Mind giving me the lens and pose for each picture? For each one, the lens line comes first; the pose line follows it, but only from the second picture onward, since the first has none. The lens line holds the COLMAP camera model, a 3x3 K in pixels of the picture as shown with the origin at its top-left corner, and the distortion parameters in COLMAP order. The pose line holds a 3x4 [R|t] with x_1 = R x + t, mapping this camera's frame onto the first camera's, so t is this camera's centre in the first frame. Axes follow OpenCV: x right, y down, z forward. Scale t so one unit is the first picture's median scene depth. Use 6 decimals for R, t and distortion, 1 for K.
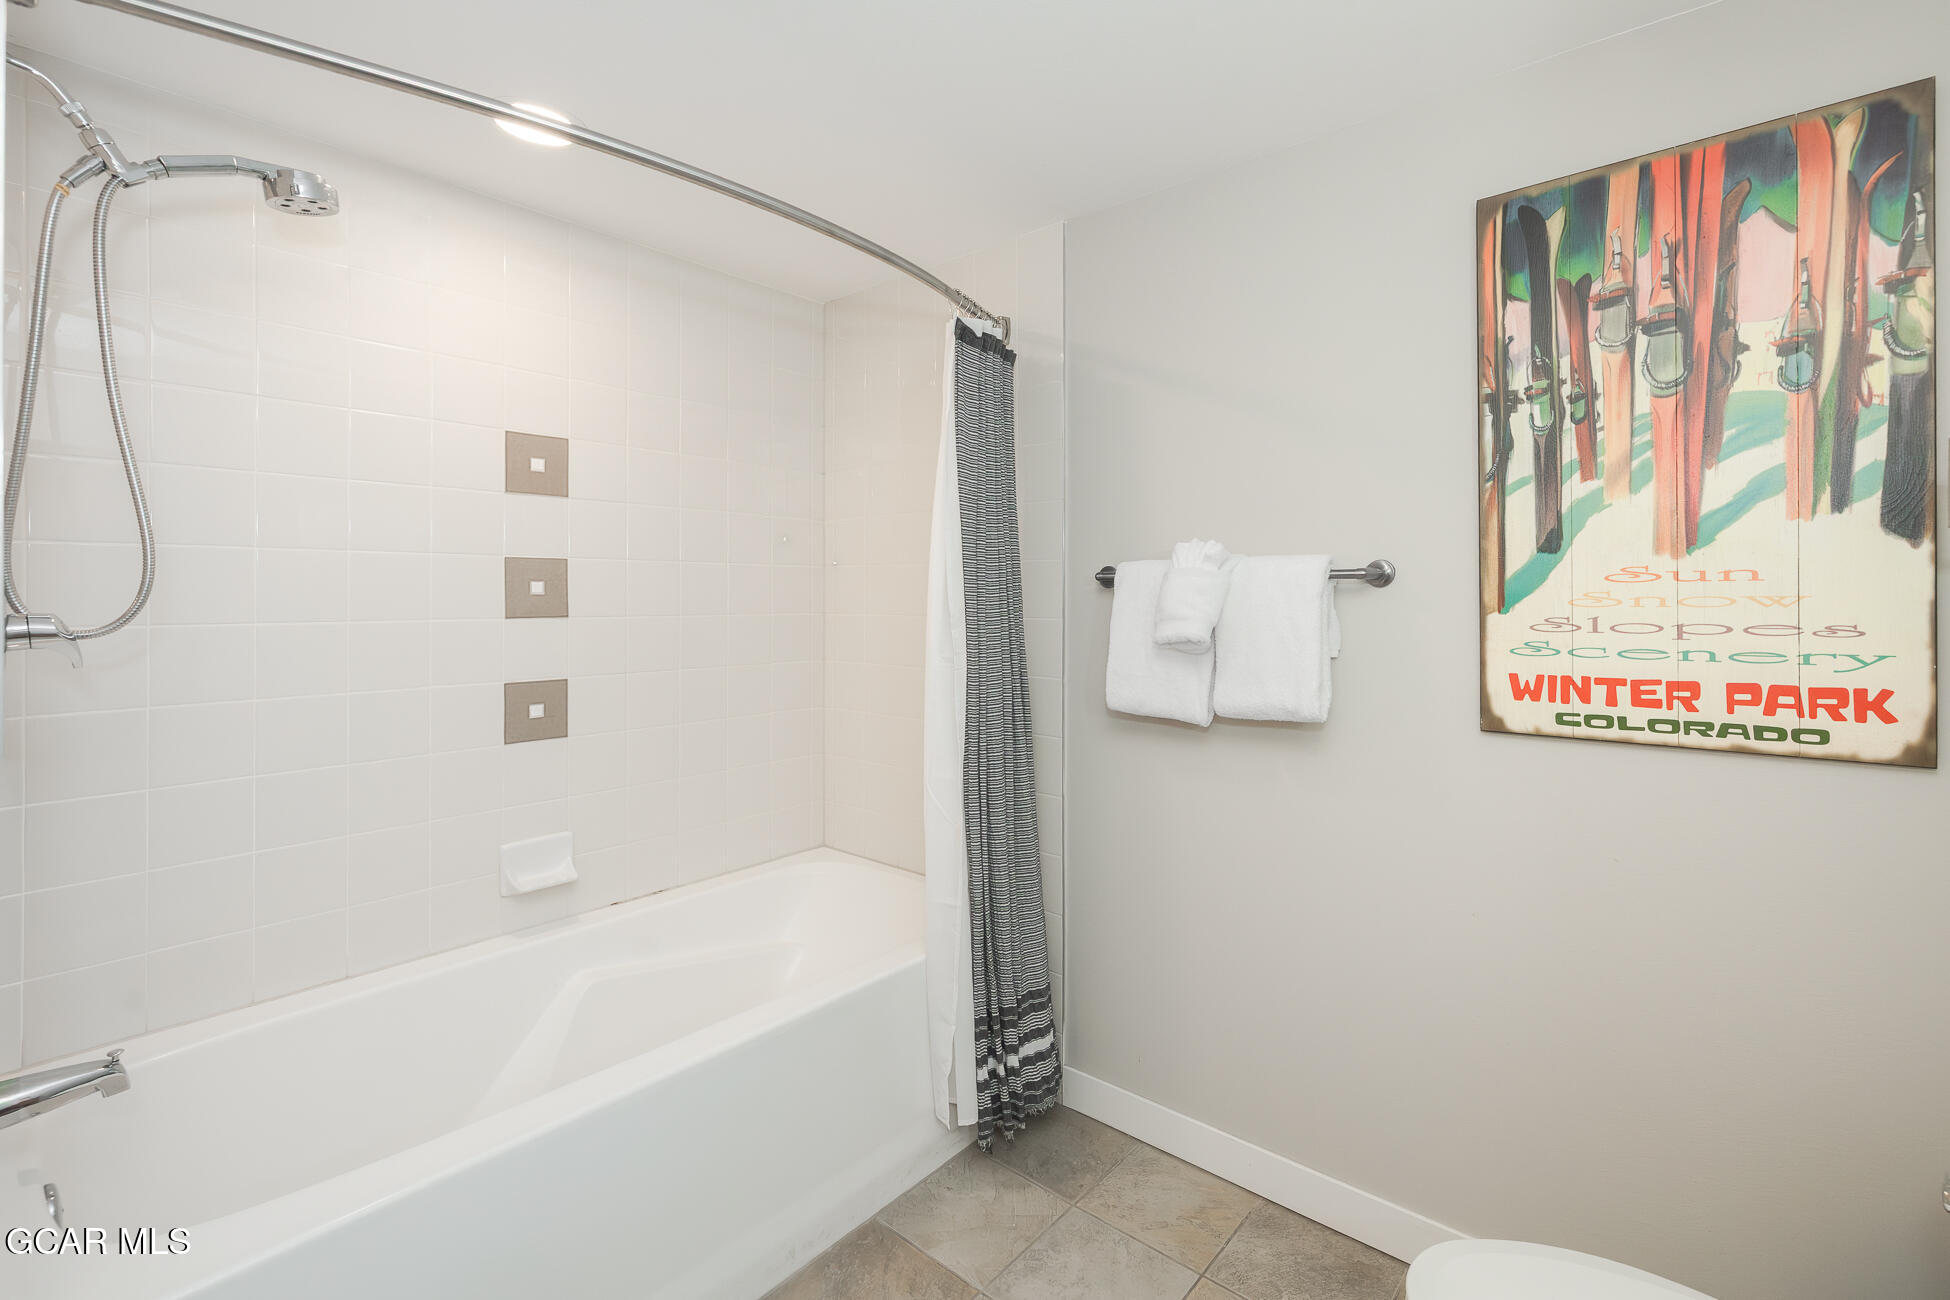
lens RADIAL K [[840.1, 0, 1004.0], [0, 840.1, 615.4], [0, 0, 1]] dist [-0.002292, 0.001106]
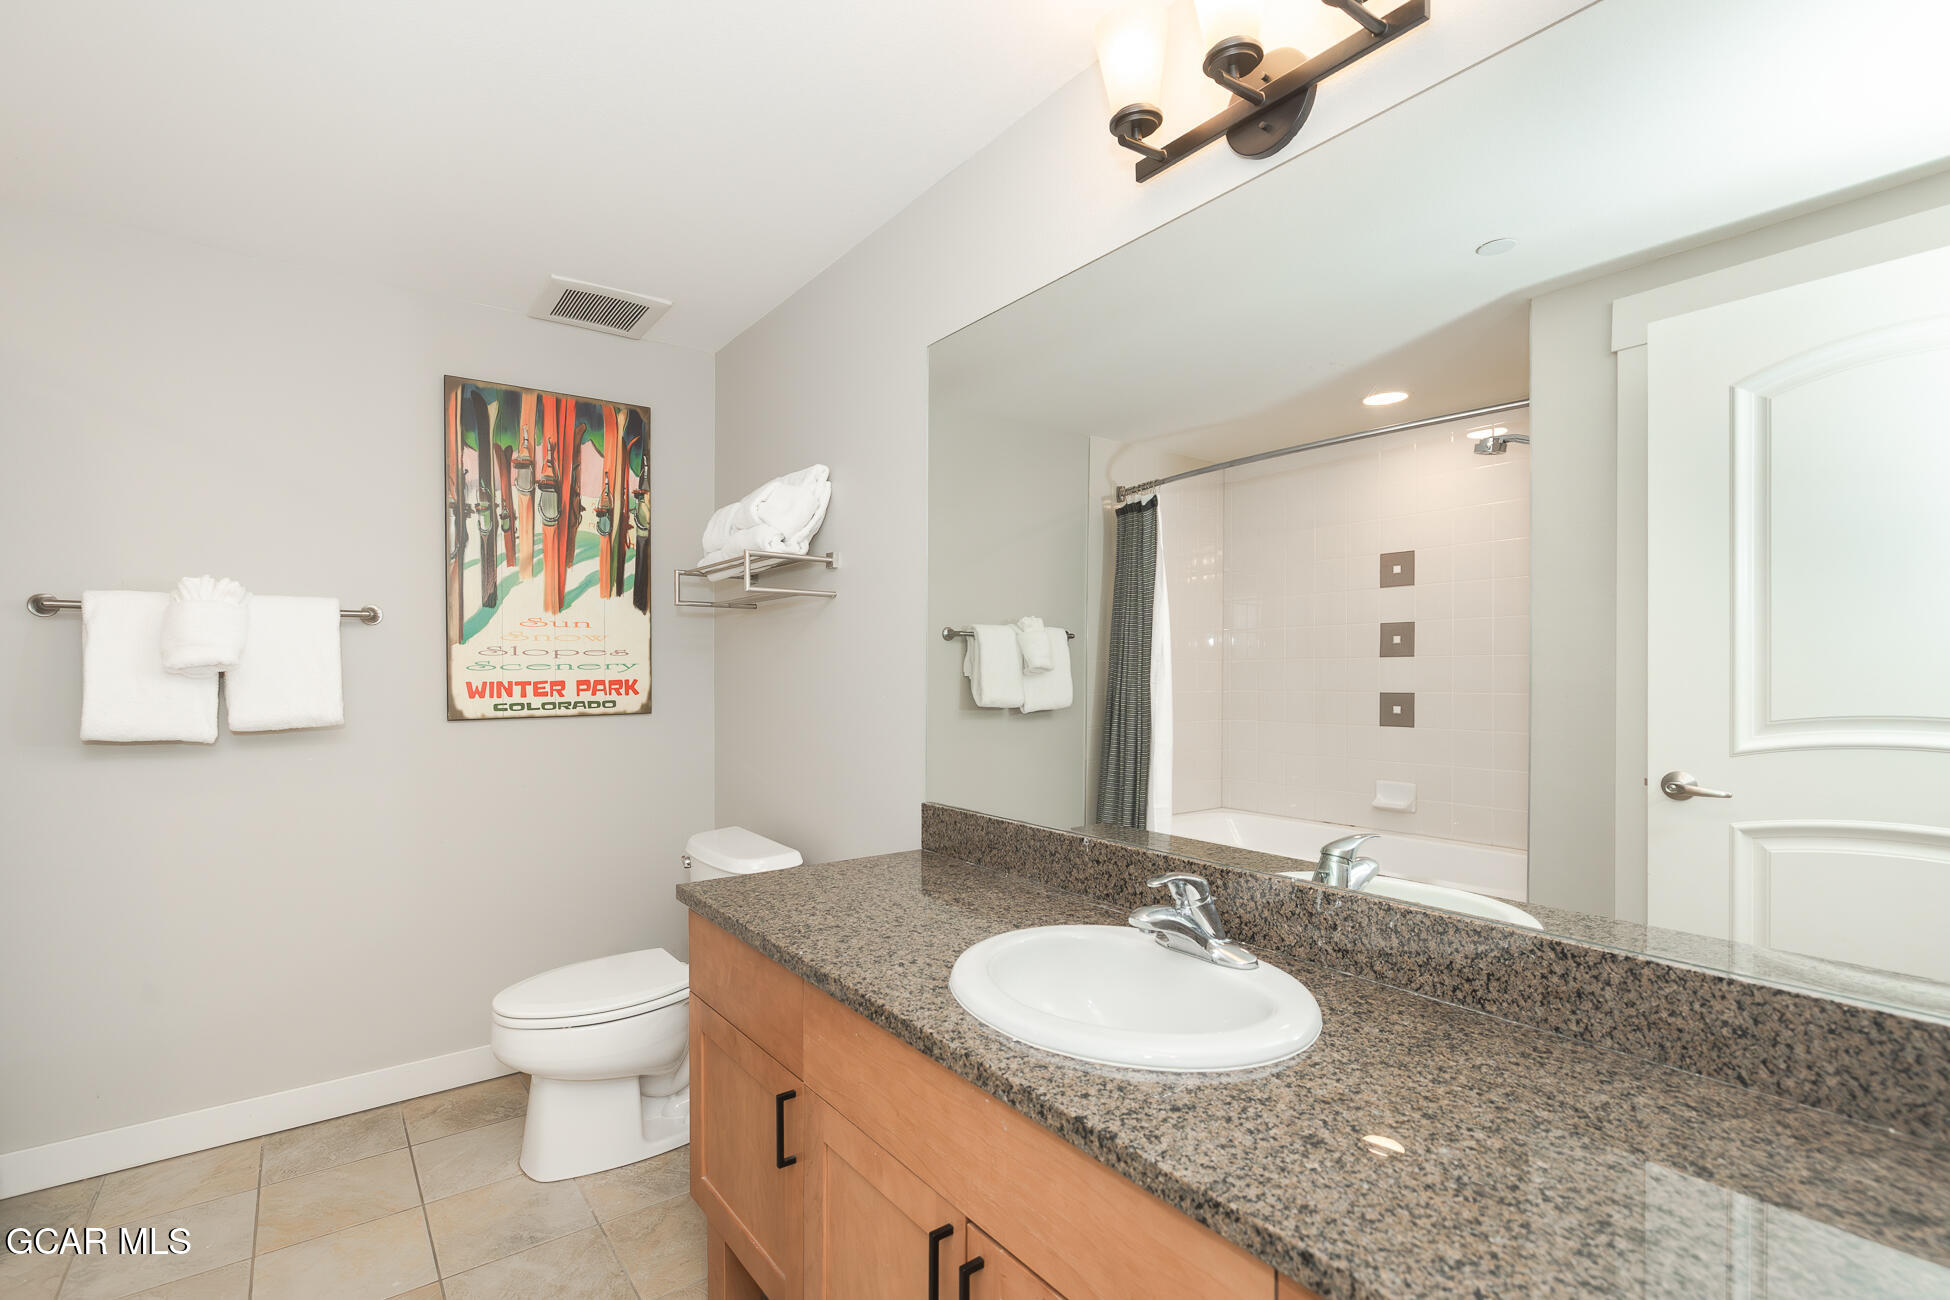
lens RADIAL K [[934.1, 0, 973.9], [0, 934.1, 653.8], [0, 0, 1]] dist [0.035059, 0.000162]
pose [[0.239249, -0.007016, 0.970933, -0.954556], [0.002942, 0.999975, 0.006501, 0.007642], [-0.970954, 0.001301, 0.239263, -0.378635]]
